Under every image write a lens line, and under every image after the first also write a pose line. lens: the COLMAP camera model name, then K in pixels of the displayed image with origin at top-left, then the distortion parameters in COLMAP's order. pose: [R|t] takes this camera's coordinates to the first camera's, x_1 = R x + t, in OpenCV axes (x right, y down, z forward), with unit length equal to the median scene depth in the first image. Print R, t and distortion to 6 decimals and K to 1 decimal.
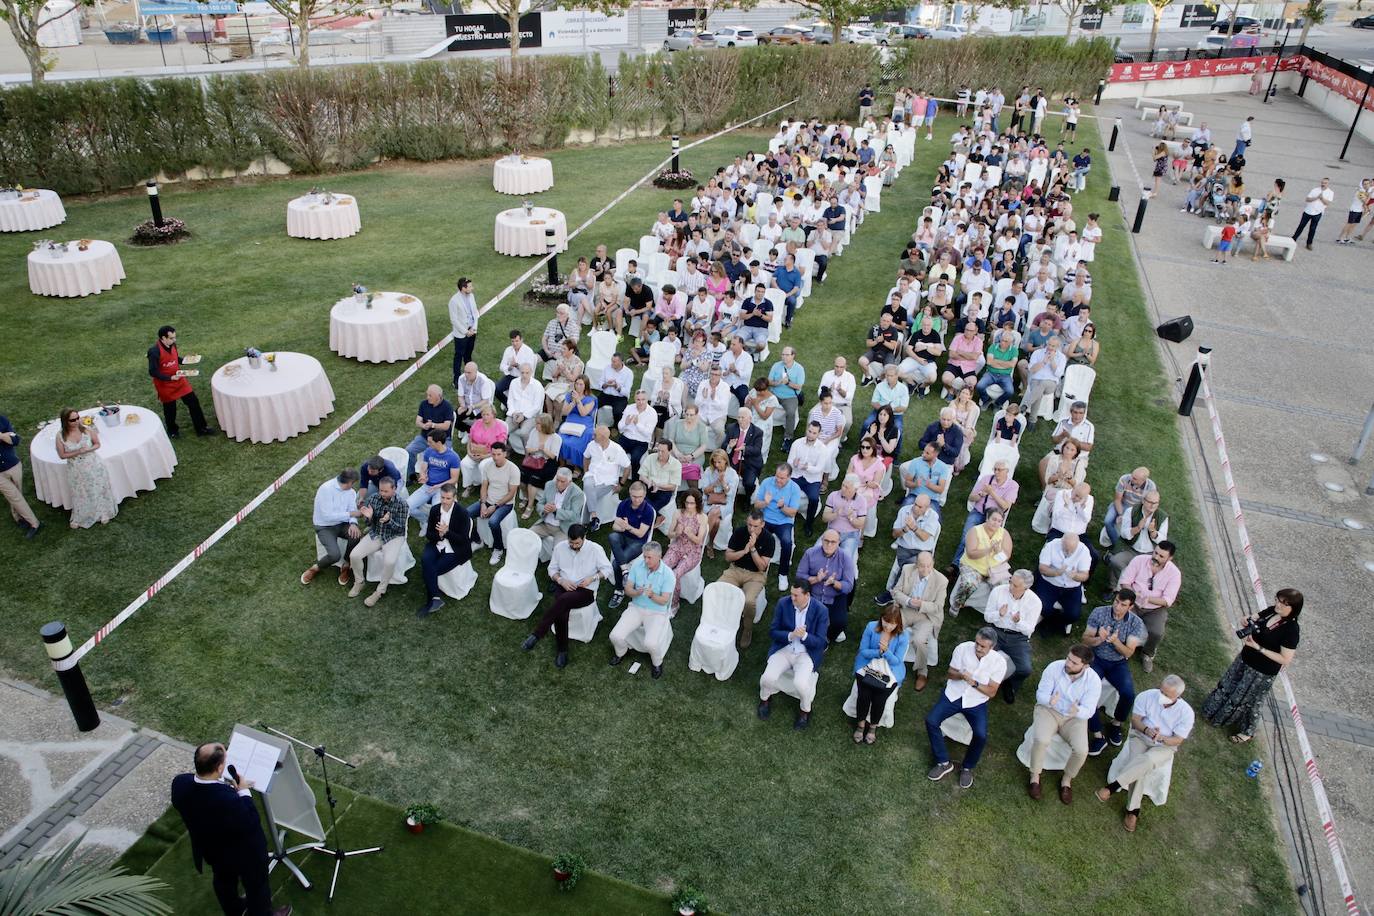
lens RADIAL K [[917.5, 0, 675.0], [0, 917.5, 442.5], [0, 0, 1]] dist [-0.061146, 0.030179]
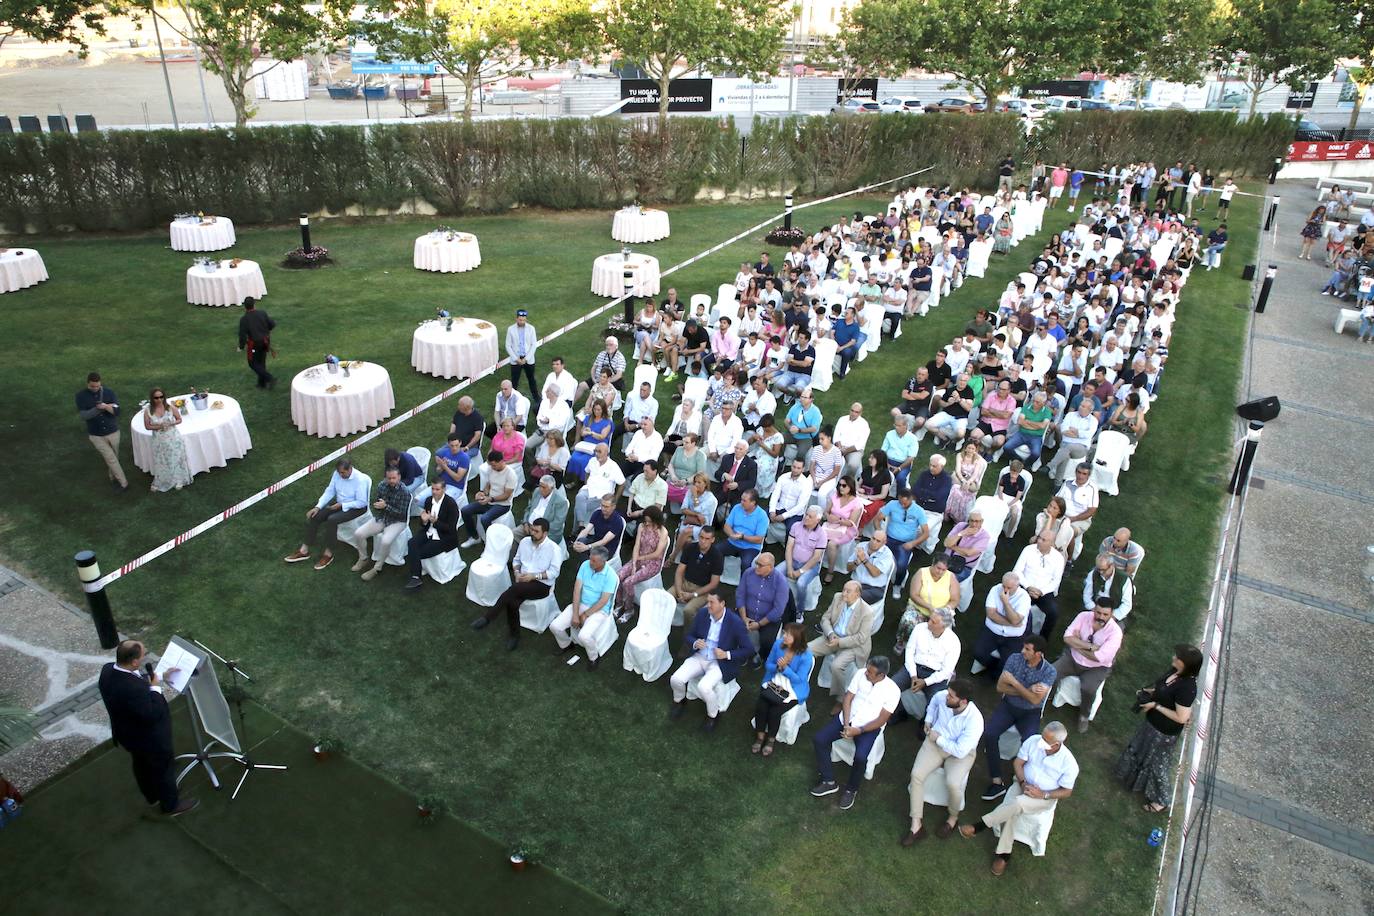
lens RADIAL K [[920.2, 0, 675.3], [0, 920.2, 441.3], [0, 0, 1]] dist [-0.062939, 0.035382]
pose [[0.980617, 0.083705, -0.177155, 0.135778], [-0.095453, 0.993693, -0.058849, 0.023636], [0.171112, 0.074618, 0.982422, -0.032801]]
